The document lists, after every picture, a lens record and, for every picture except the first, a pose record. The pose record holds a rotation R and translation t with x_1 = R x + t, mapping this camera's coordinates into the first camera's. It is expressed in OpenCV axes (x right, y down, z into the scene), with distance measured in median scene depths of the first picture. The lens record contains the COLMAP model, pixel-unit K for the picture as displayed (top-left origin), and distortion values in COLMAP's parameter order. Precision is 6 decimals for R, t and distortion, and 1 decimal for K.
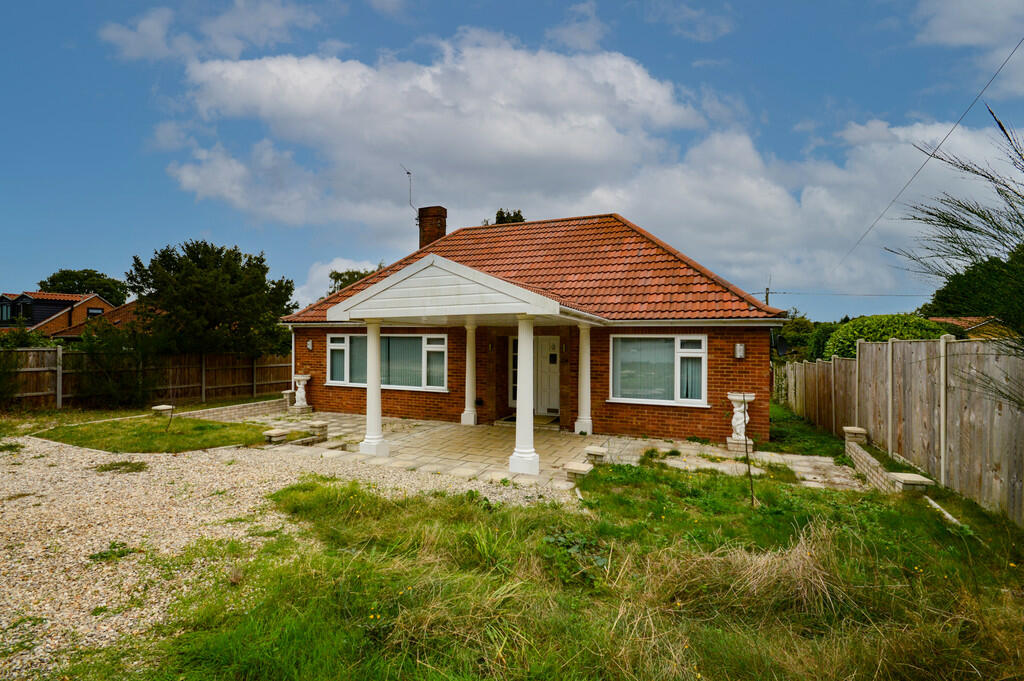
lens RADIAL K [[465.5, 0, 504.2], [0, 465.5, 336.3], [0, 0, 1]] dist [-0.000717, -0.000861]
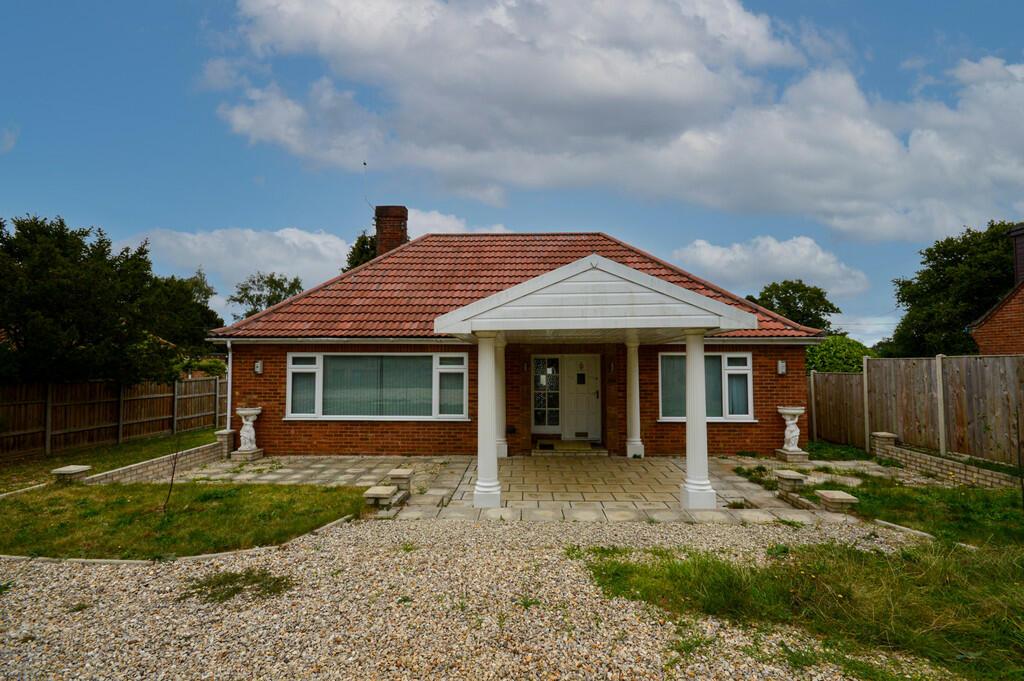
lens RADIAL K [[465.5, 0, 514.6], [0, 465.5, 337.8], [0, 0, 1]] dist [-0.000717, -0.000861]
pose [[0.931257, 0.010478, 0.364212, -0.400612], [0.003832, 0.999249, -0.038546, 0.001820], [-0.364343, 0.037292, 0.930518, 0.190744]]
